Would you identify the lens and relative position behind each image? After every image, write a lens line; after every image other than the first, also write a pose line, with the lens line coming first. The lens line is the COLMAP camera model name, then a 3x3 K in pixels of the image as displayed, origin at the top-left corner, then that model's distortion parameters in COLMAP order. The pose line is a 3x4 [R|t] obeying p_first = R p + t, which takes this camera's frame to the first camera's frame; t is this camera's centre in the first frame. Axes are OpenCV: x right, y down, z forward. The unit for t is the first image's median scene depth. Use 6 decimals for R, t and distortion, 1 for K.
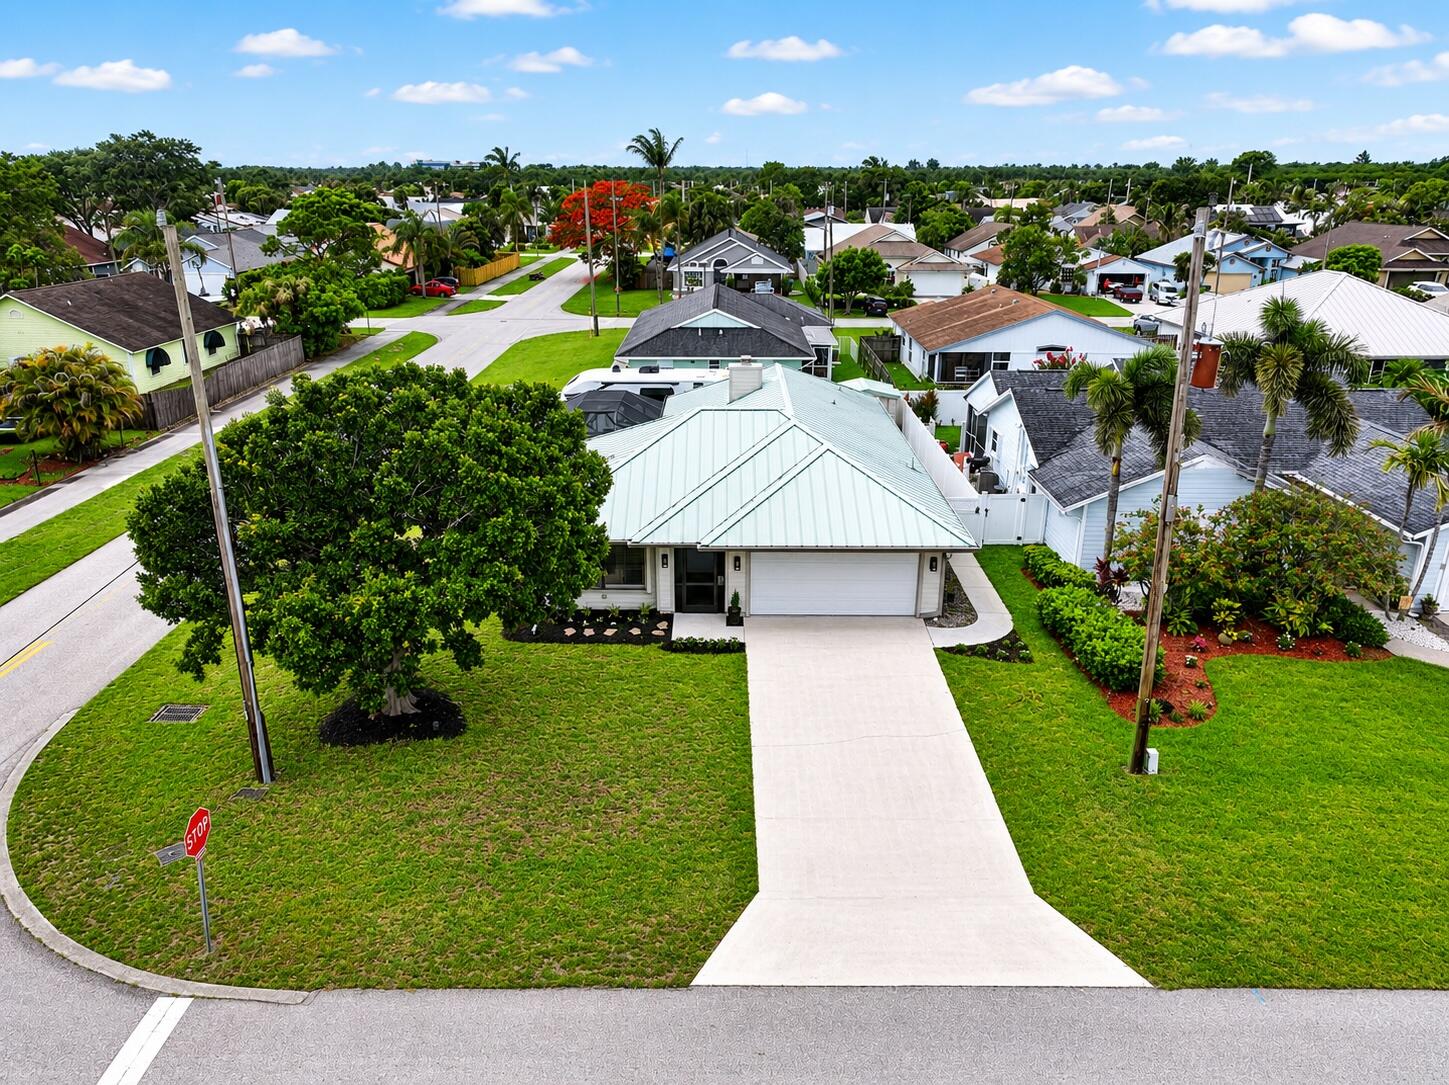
lens RADIAL K [[1019.8, 0, 725.9], [0, 1019.8, 547.3], [0, 0, 1]] dist [-0.001054, 0.007763]
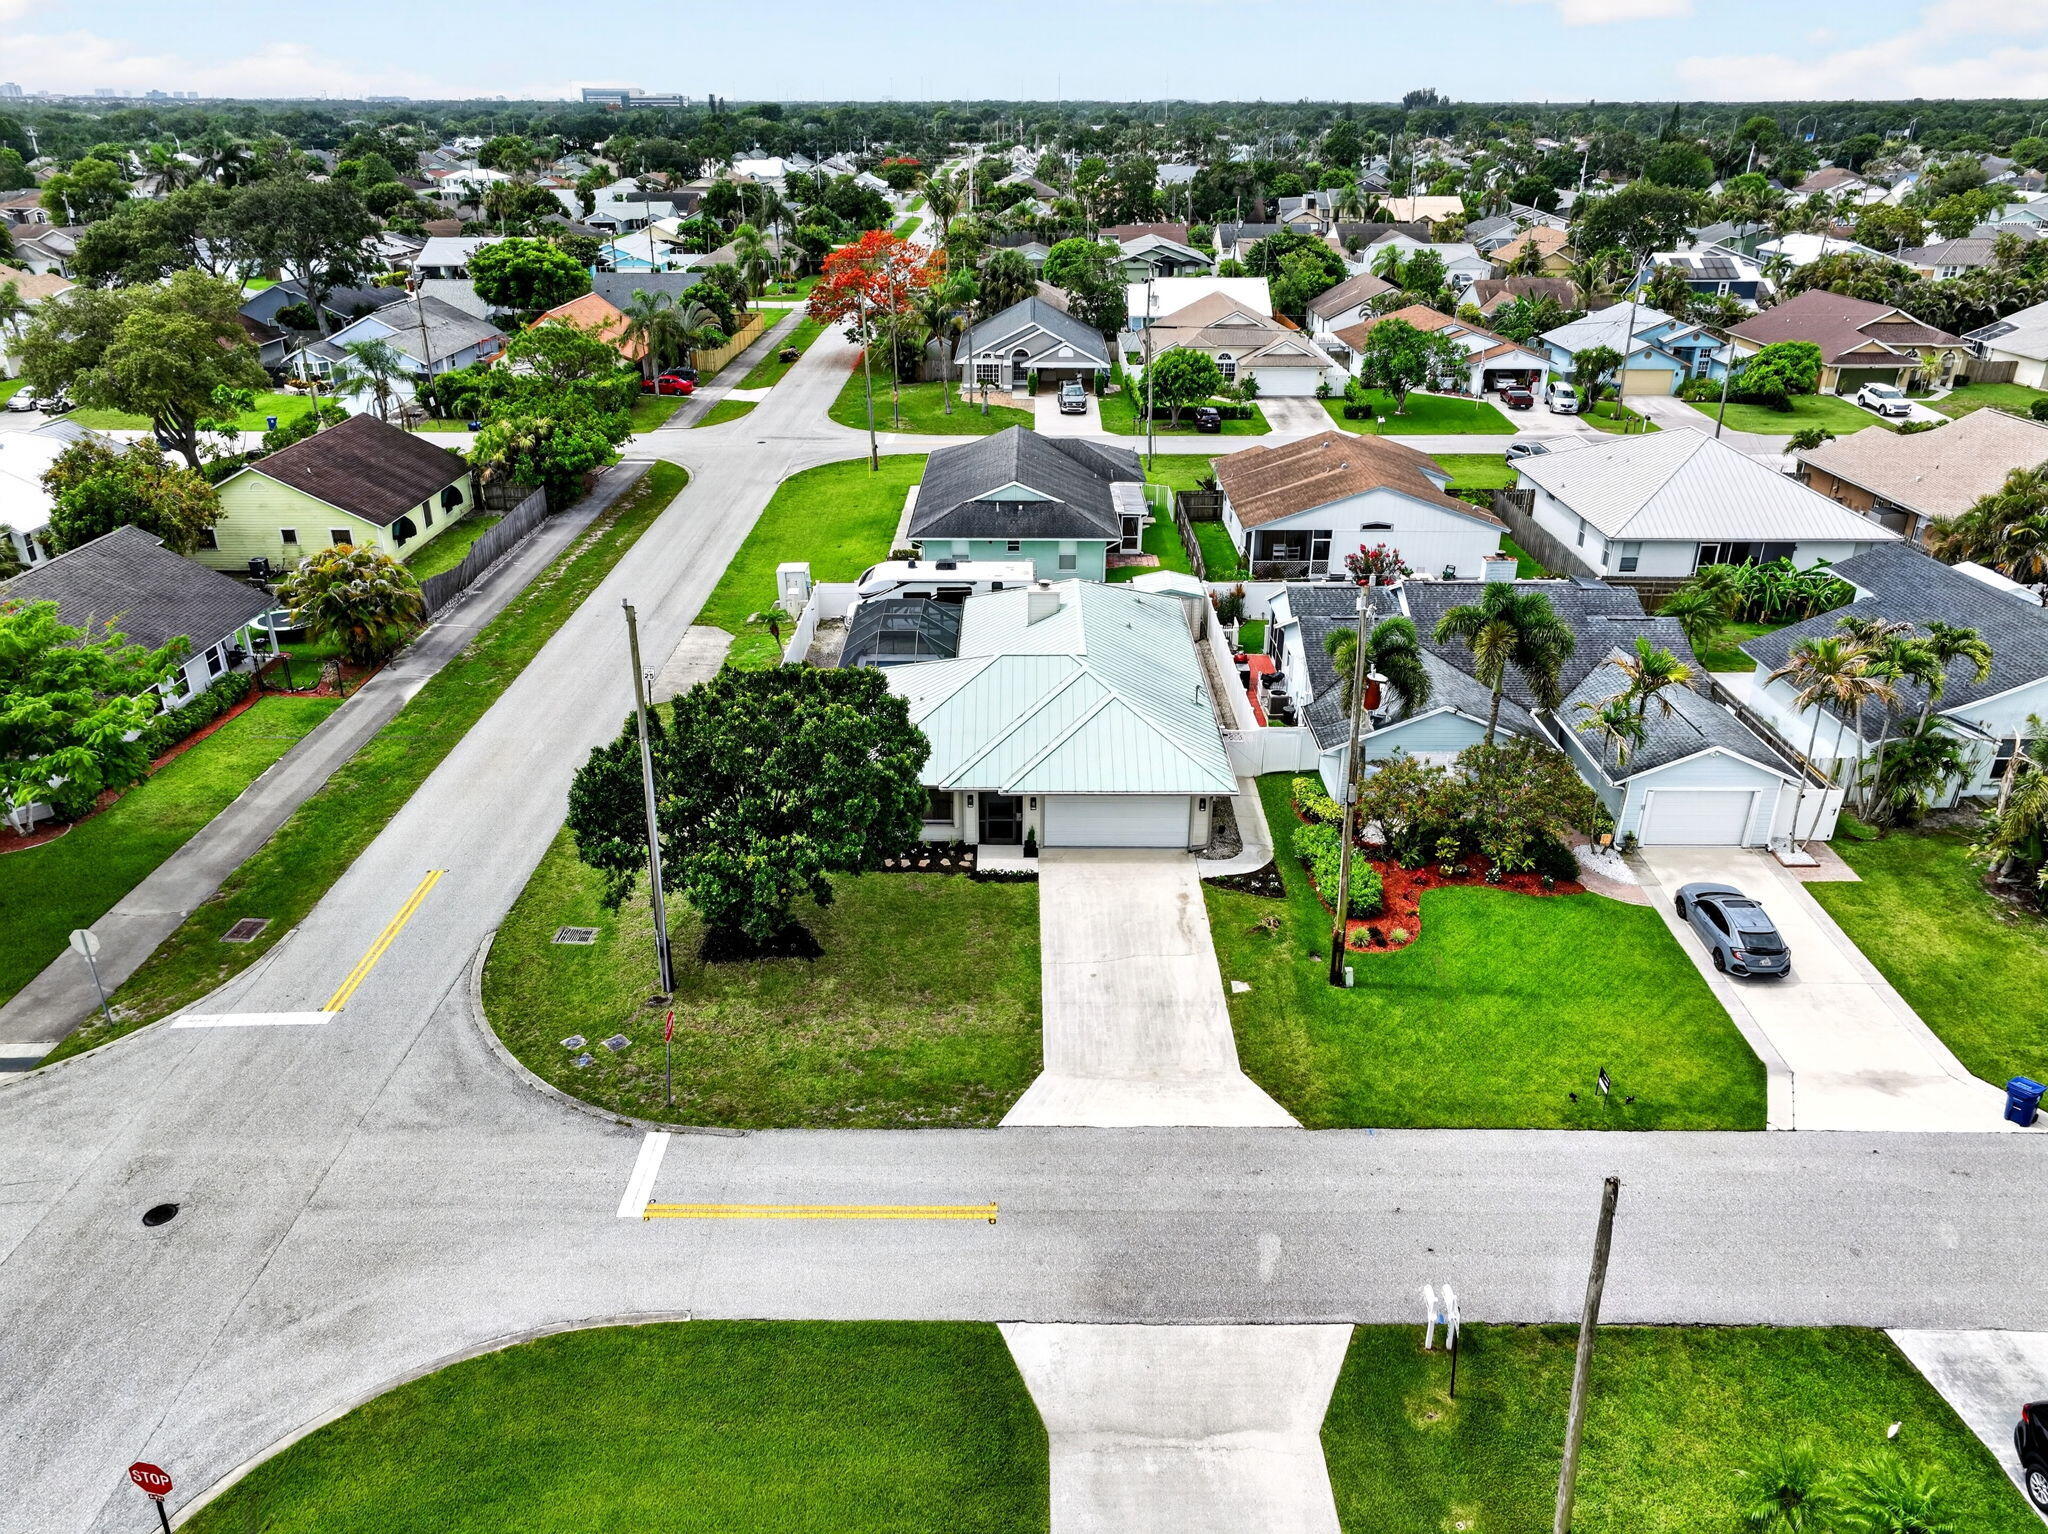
lens RADIAL K [[1441.3, 0, 1022.6], [0, 1441.3, 760.9], [0, 0, 1]] dist [-0.001054, 0.007763]
pose [[0.999989, 0.000729, -0.004637, 0.006518], [-0.000377, 0.997147, 0.075481, -0.152893], [0.004679, -0.075479, 0.997136, -0.612350]]
